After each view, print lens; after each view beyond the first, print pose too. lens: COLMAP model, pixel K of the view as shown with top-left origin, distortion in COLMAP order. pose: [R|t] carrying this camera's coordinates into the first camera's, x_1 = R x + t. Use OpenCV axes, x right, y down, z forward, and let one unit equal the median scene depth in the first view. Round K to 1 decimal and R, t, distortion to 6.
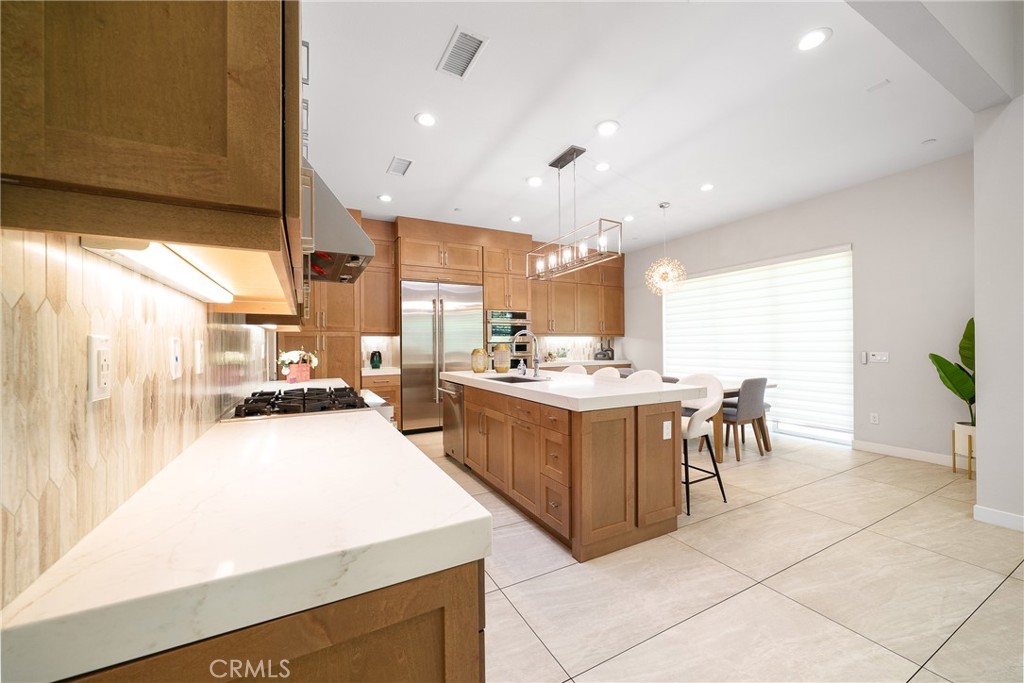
lens RADIAL K [[384.9, 0, 510.5], [0, 384.9, 342.9], [0, 0, 1]] dist [-0.003236, -0.000388]
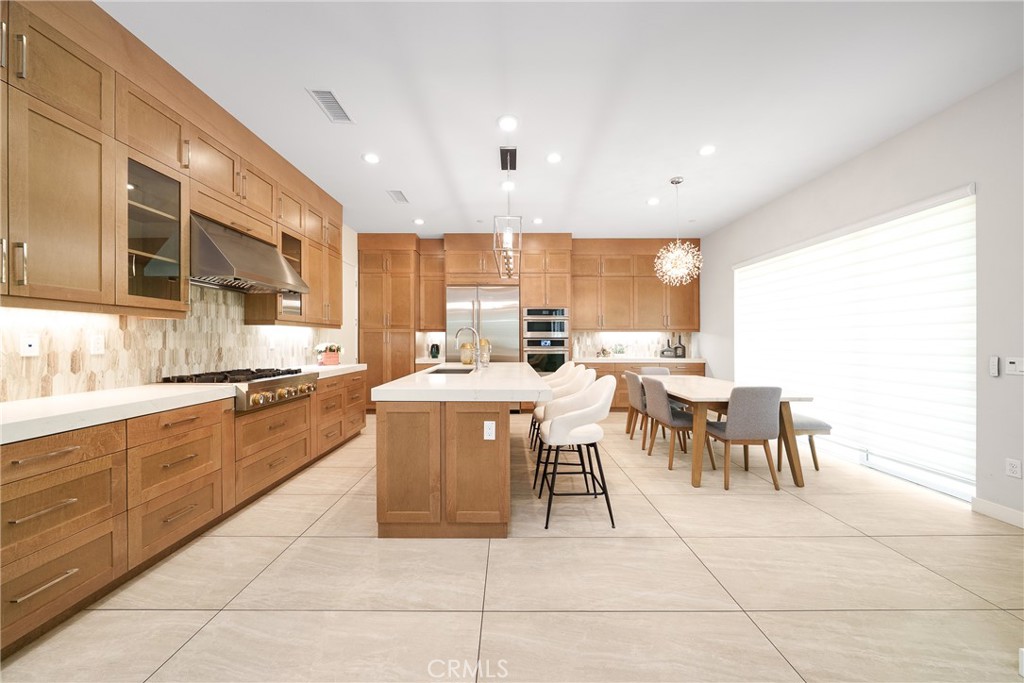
lens RADIAL K [[347.7, 0, 510.7], [0, 347.7, 339.8], [0, 0, 1]] dist [-0.003212, -0.000002]
pose [[0.884803, 0.009148, -0.465876, 0.411361], [-0.006404, 0.999952, 0.007472, -0.002624], [0.465922, -0.003628, 0.884818, 0.124835]]
